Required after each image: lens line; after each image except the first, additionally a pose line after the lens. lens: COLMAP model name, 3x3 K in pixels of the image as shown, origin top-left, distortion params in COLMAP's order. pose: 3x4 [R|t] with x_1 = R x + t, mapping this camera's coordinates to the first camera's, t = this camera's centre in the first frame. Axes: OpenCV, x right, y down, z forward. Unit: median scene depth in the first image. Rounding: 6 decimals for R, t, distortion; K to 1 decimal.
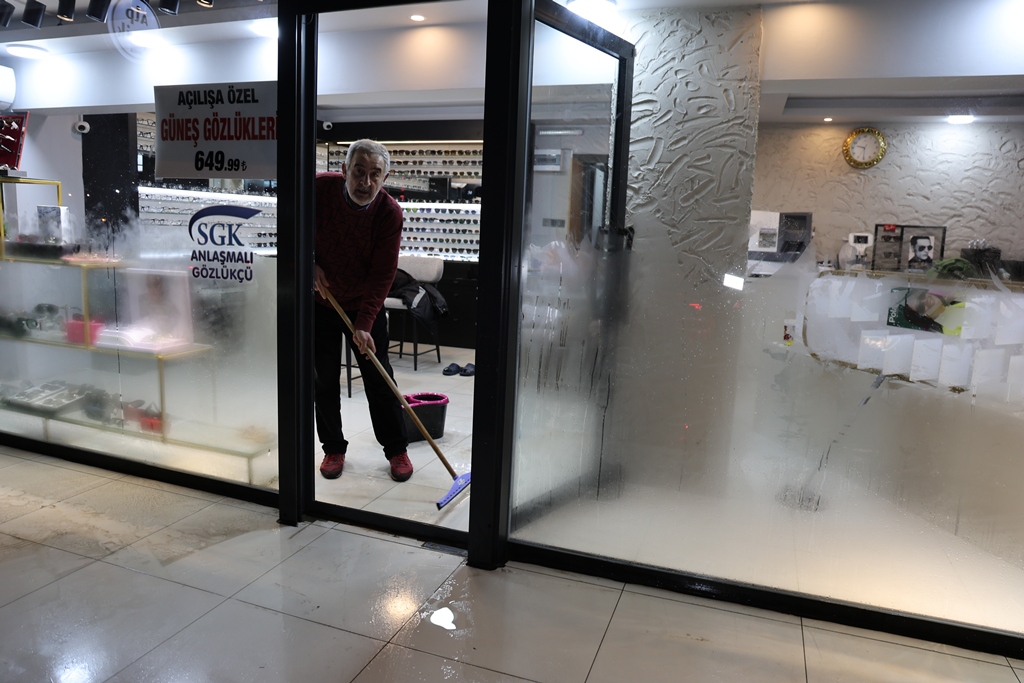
lens RADIAL K [[720.2, 0, 512.0], [0, 720.2, 341.5], [0, 0, 1]] dist [-0.084948, 0.072954]
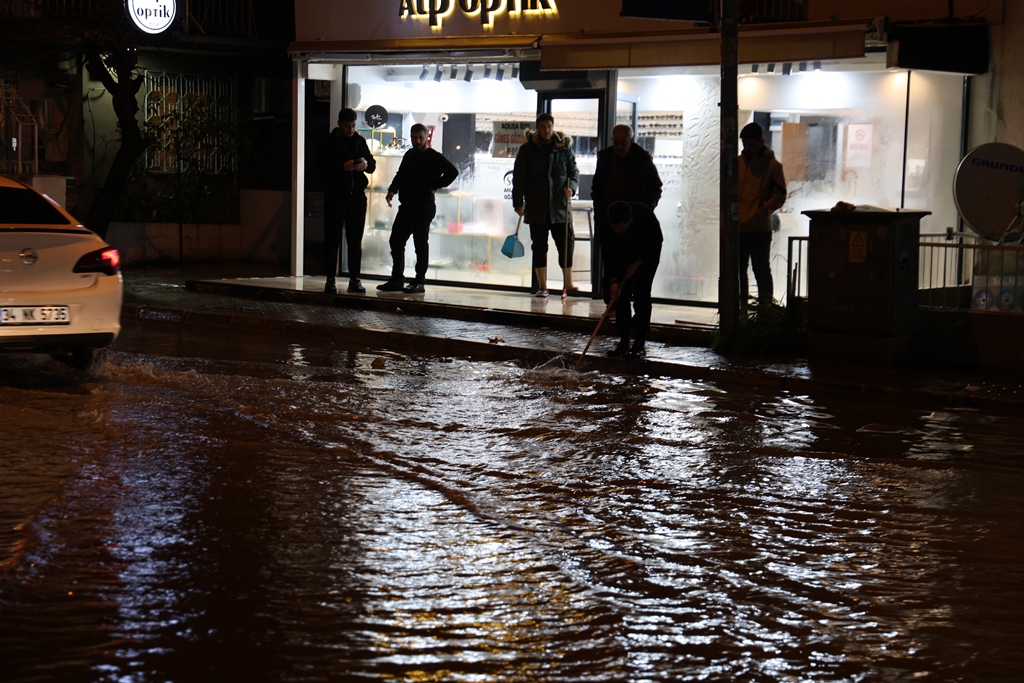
lens RADIAL K [[2108.9, 0, 512.0], [0, 2108.9, 341.5], [0, 0, 1]] dist [0.366553, 0.151461]
pose [[0.912377, 0.013226, -0.409137, 2.107501], [-0.049285, 0.995757, -0.077717, 0.792404], [0.406373, 0.091071, 0.909157, -4.580186]]
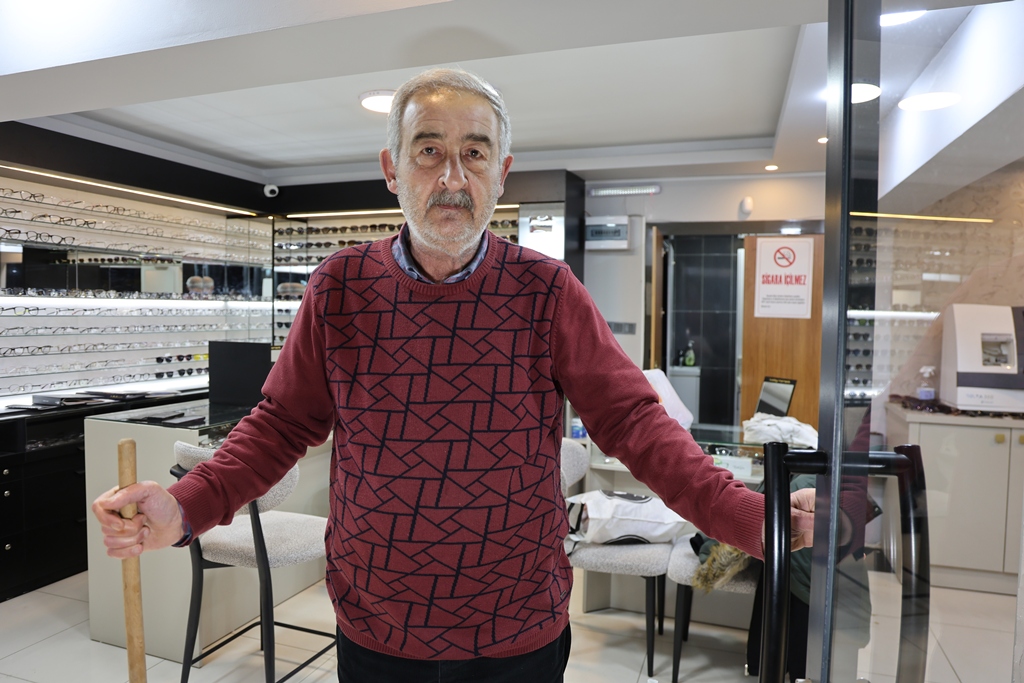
lens RADIAL K [[720.2, 0, 512.0], [0, 720.2, 341.5], [0, 0, 1]] dist [-0.084948, 0.072954]
pose [[0.999639, -0.026654, -0.003341, -0.036529], [0.026125, 0.993593, -0.109960, -0.085535], [0.006251, 0.109833, 0.993930, 0.360957]]
